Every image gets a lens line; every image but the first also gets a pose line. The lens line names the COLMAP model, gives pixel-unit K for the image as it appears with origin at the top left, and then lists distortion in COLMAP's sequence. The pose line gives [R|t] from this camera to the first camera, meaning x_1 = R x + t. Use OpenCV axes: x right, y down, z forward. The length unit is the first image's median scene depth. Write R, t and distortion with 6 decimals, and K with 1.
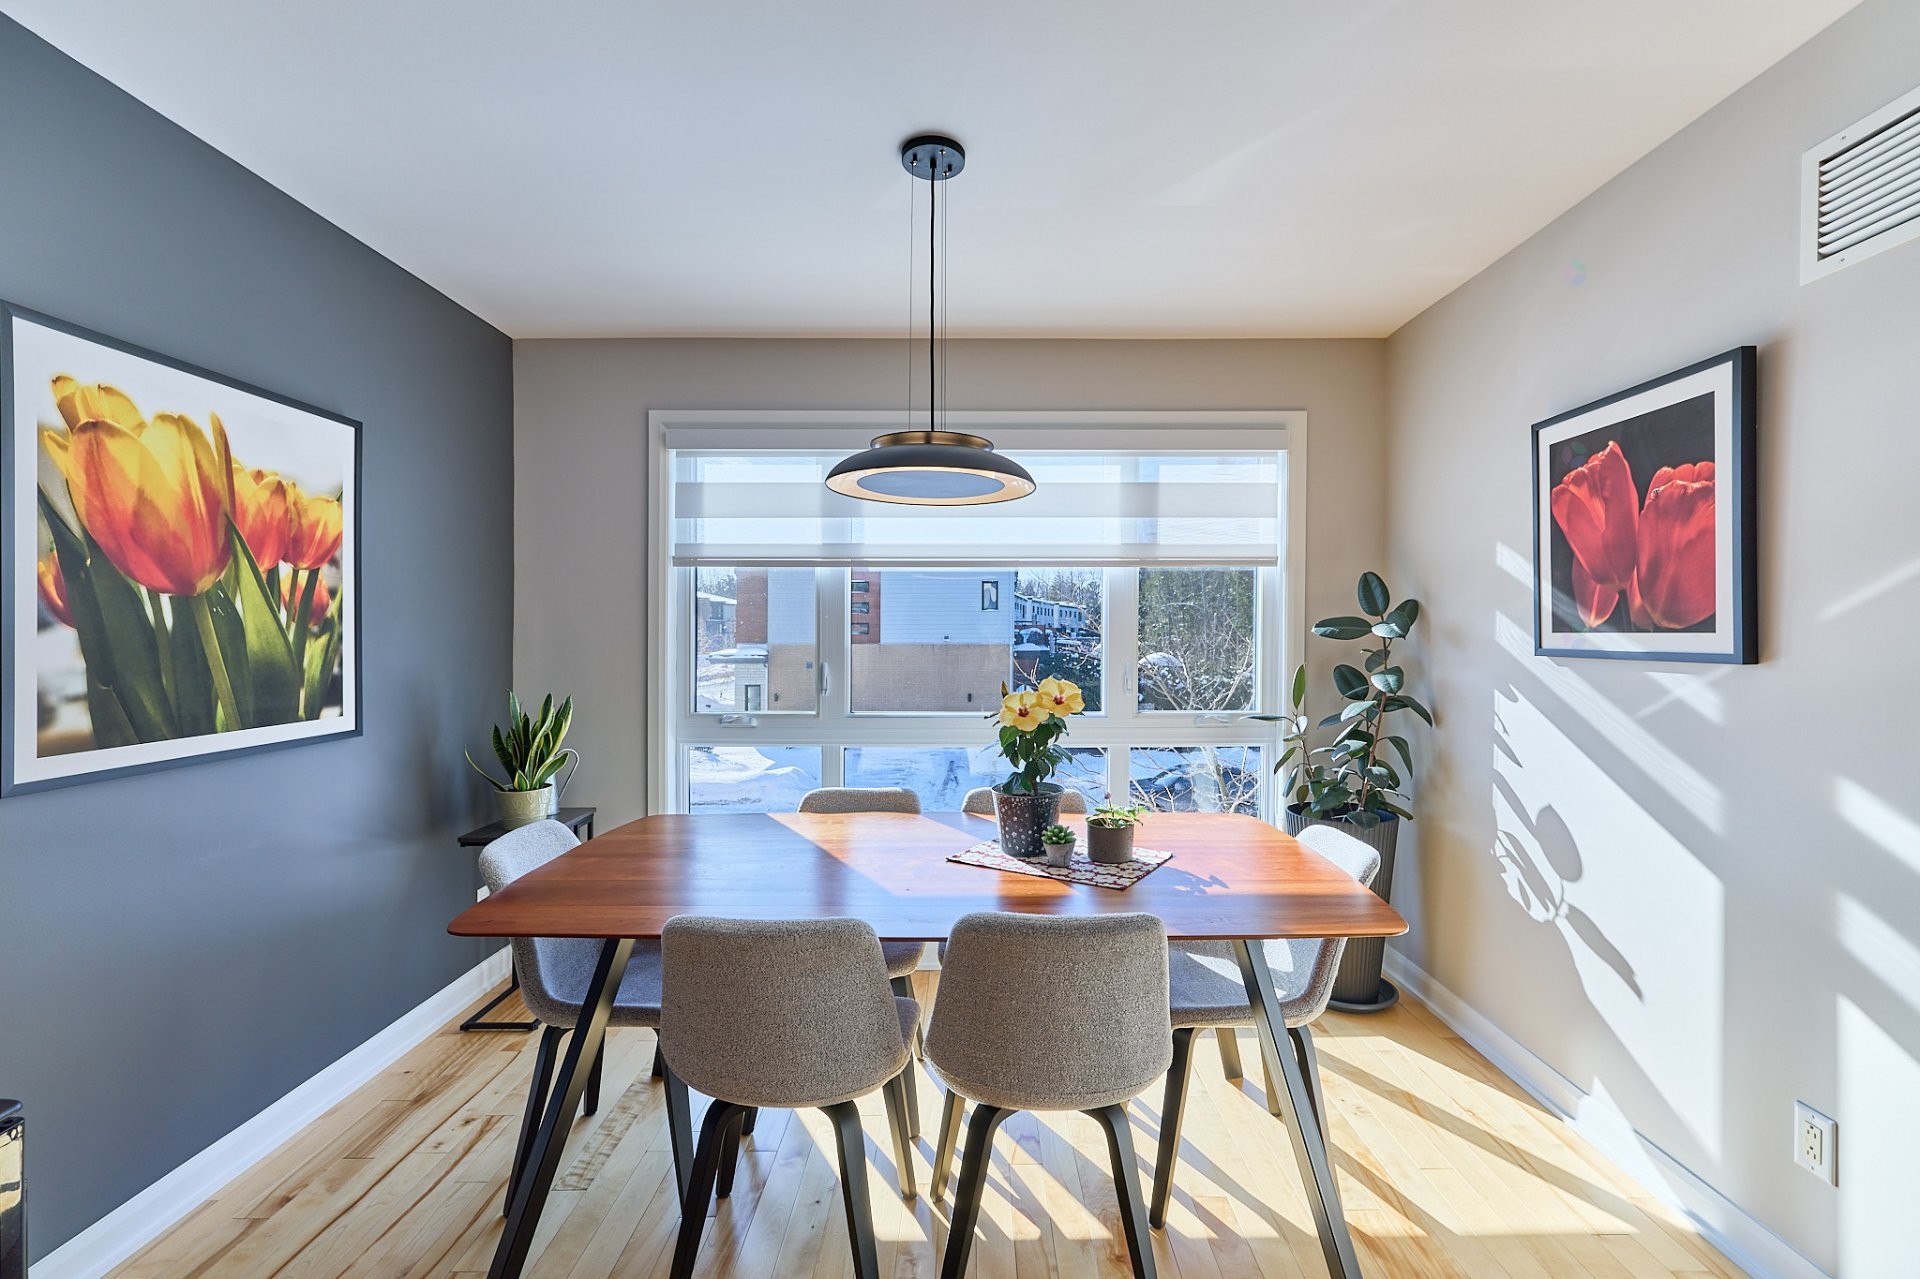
lens RADIAL K [[830.4, 0, 974.5], [0, 830.4, 627.4], [0, 0, 1]] dist [0.005819, -0.002368]
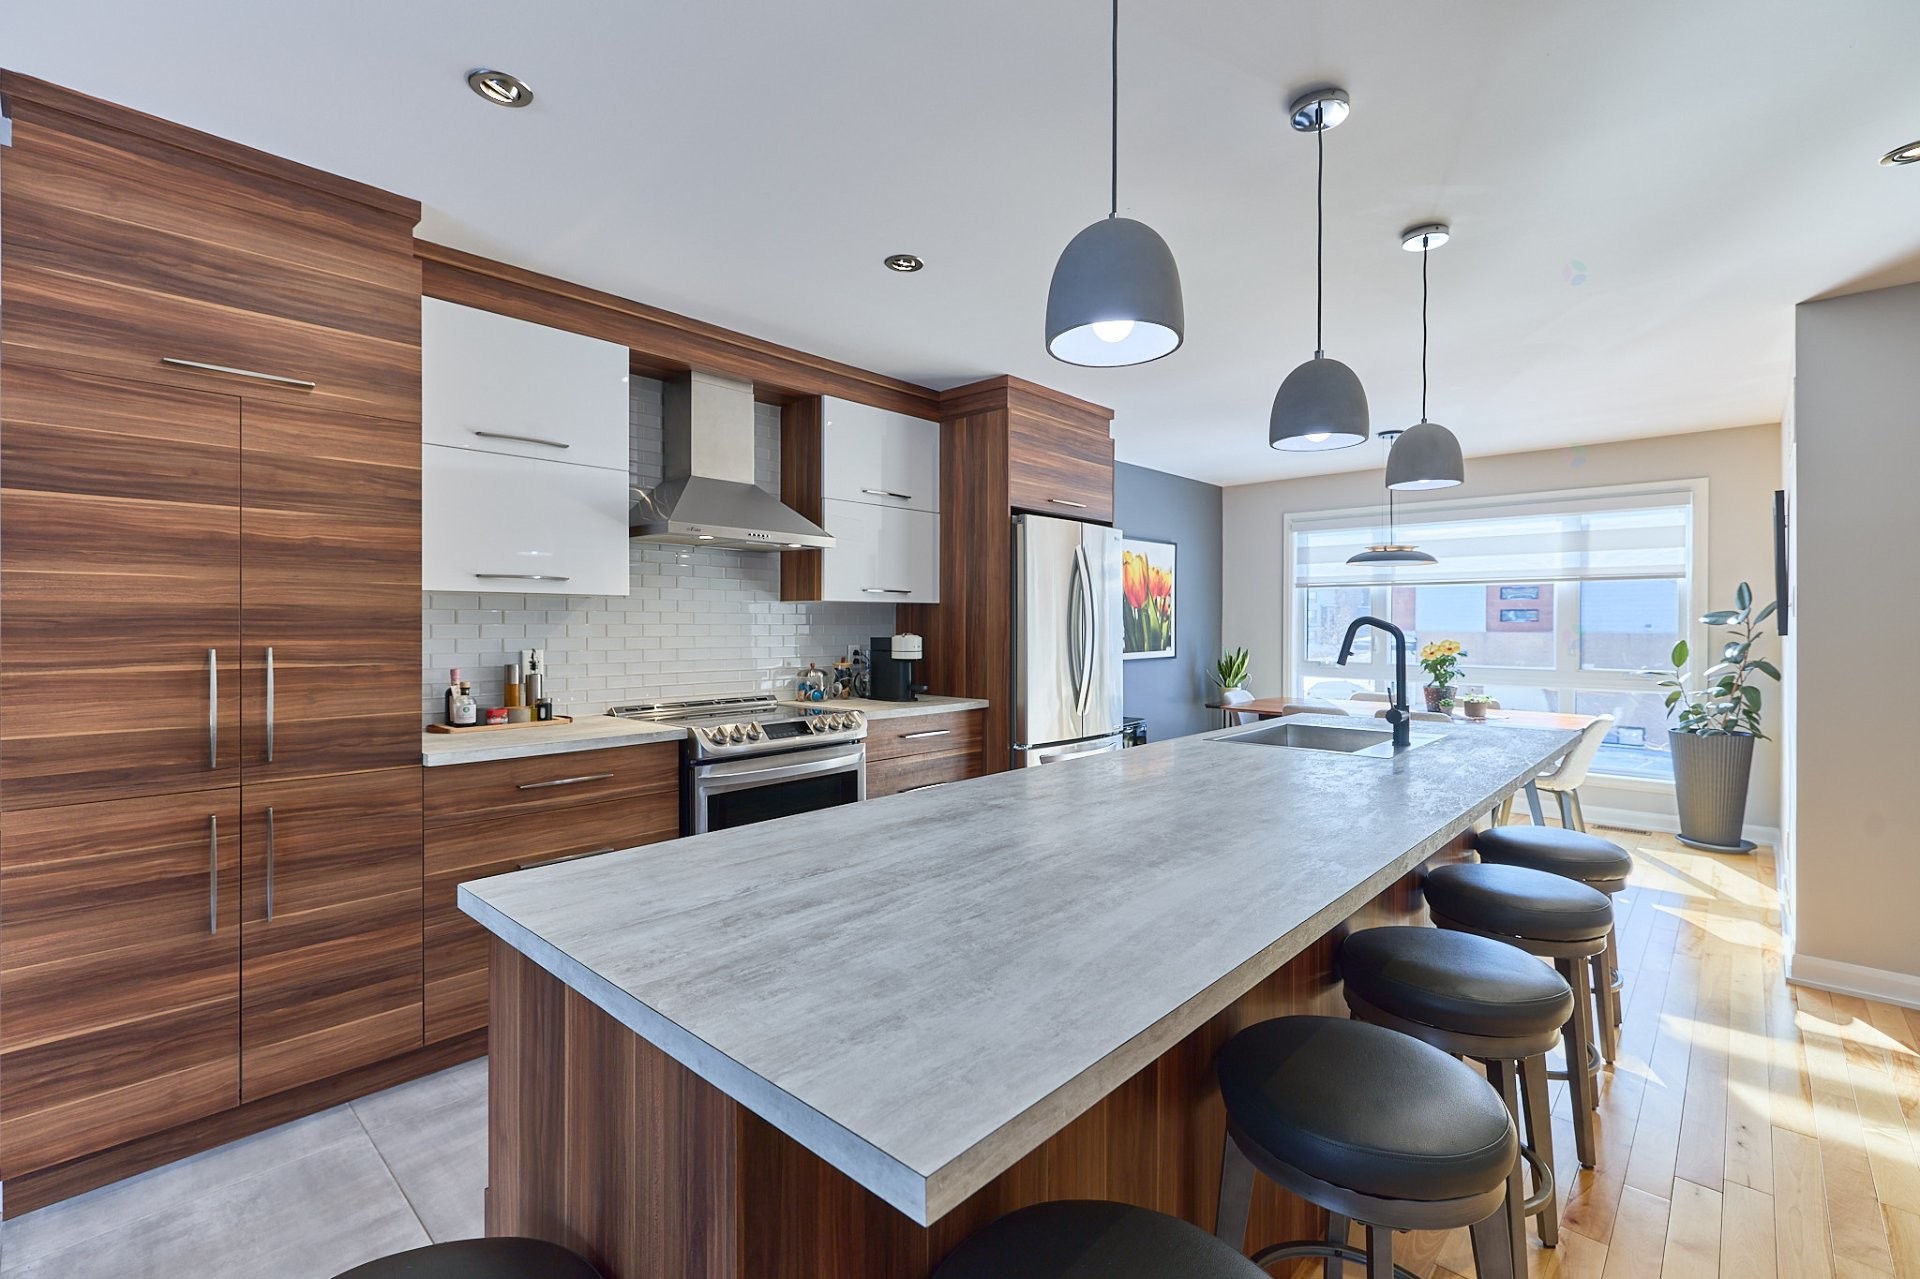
lens RADIAL K [[830.4, 0, 963.3], [0, 830.4, 627.6], [0, 0, 1]] dist [0.005819, -0.002368]
pose [[0.724768, 0.005464, -0.688972, 0.657642], [0.002614, 0.999940, 0.010680, -0.001350], [0.688989, -0.009542, 0.724709, -1.513438]]
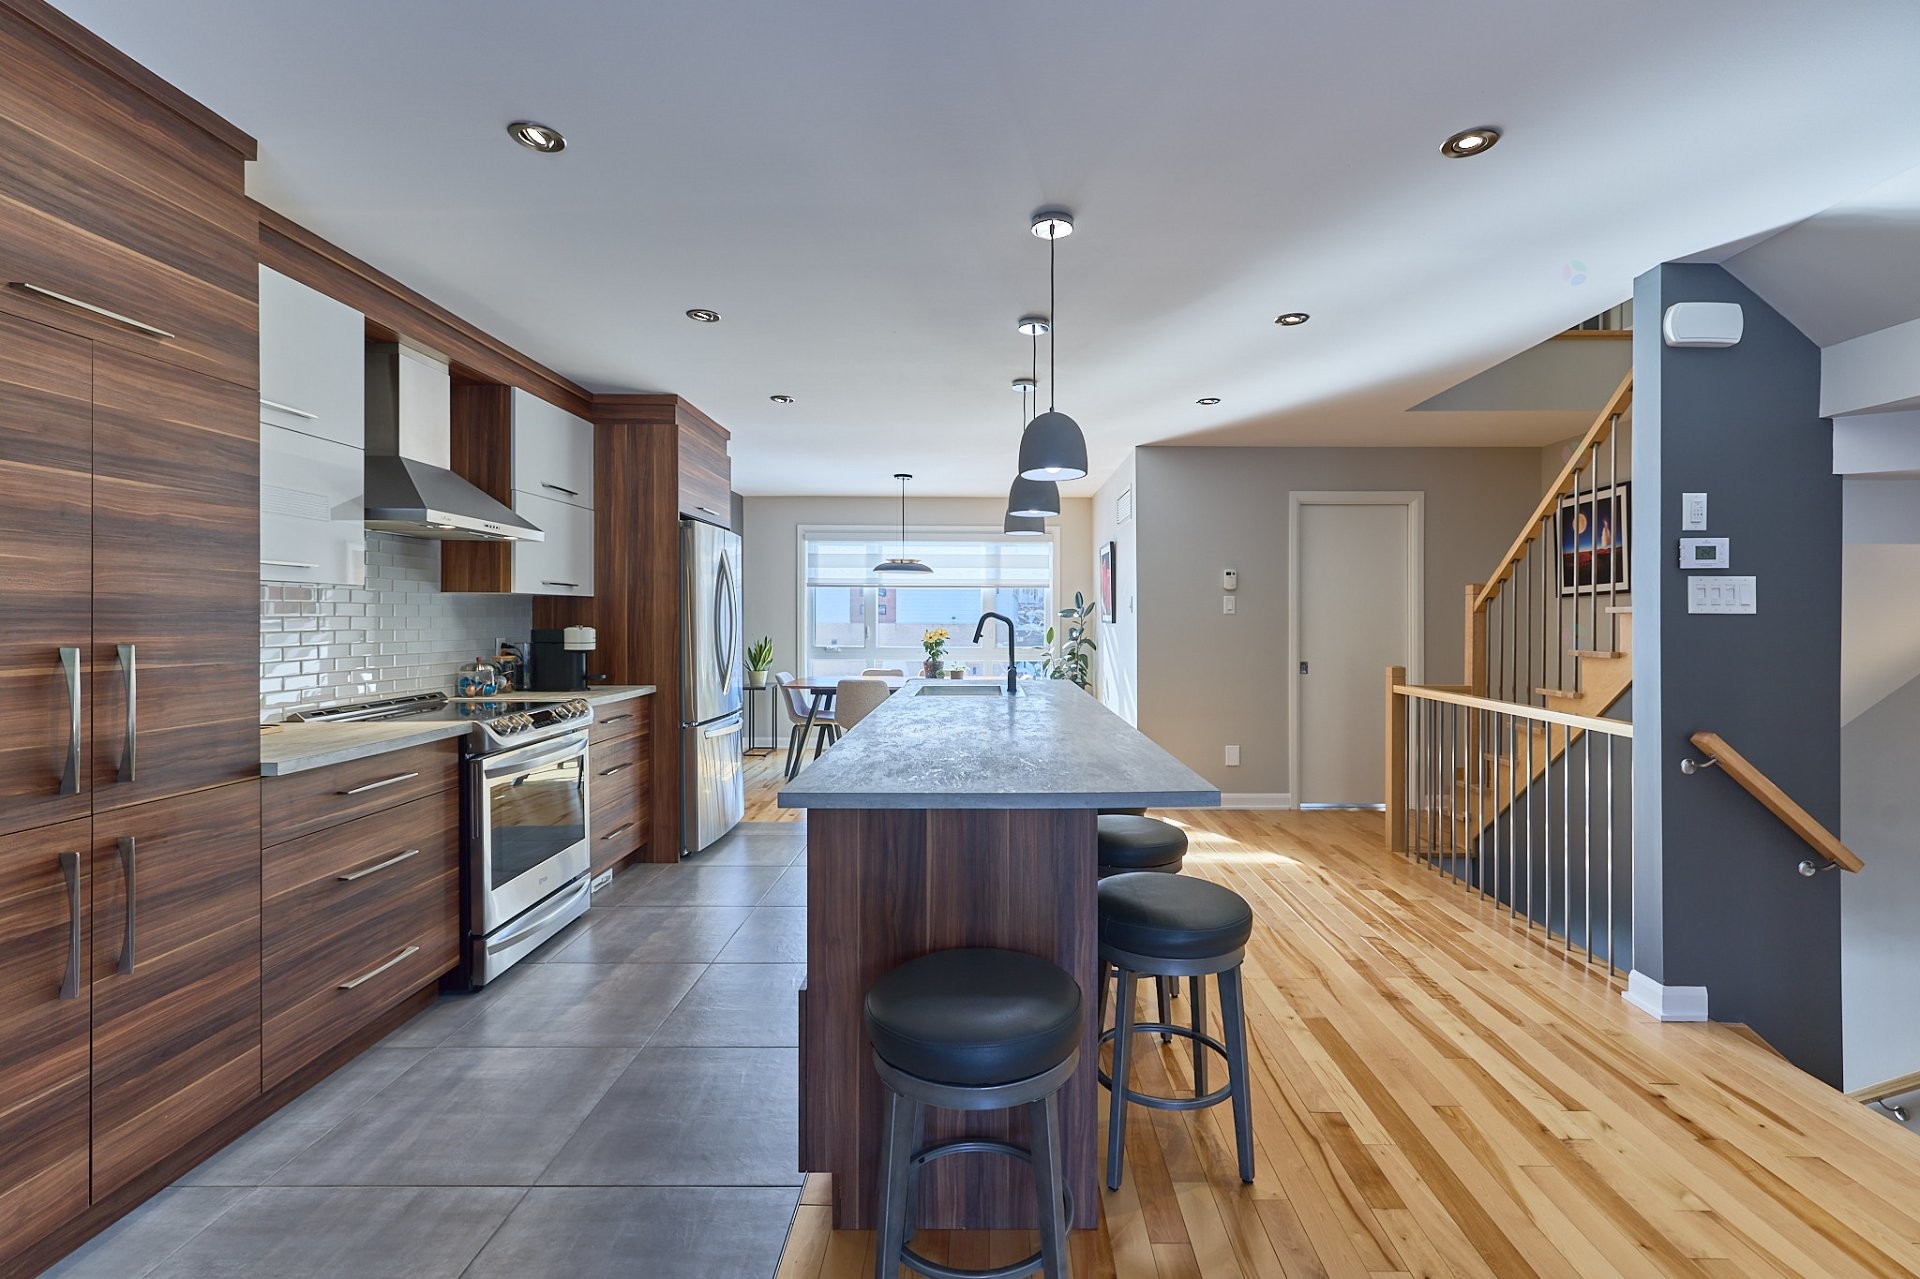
lens RADIAL K [[830.4, 0, 977.7], [0, 830.4, 613.3], [0, 0, 1]] dist [0.005819, -0.002368]
pose [[0.999888, 0.004436, -0.014267, 0.267348], [-0.004396, 0.999986, 0.002875, -0.006326], [0.014280, -0.002812, 0.999894, -2.121387]]
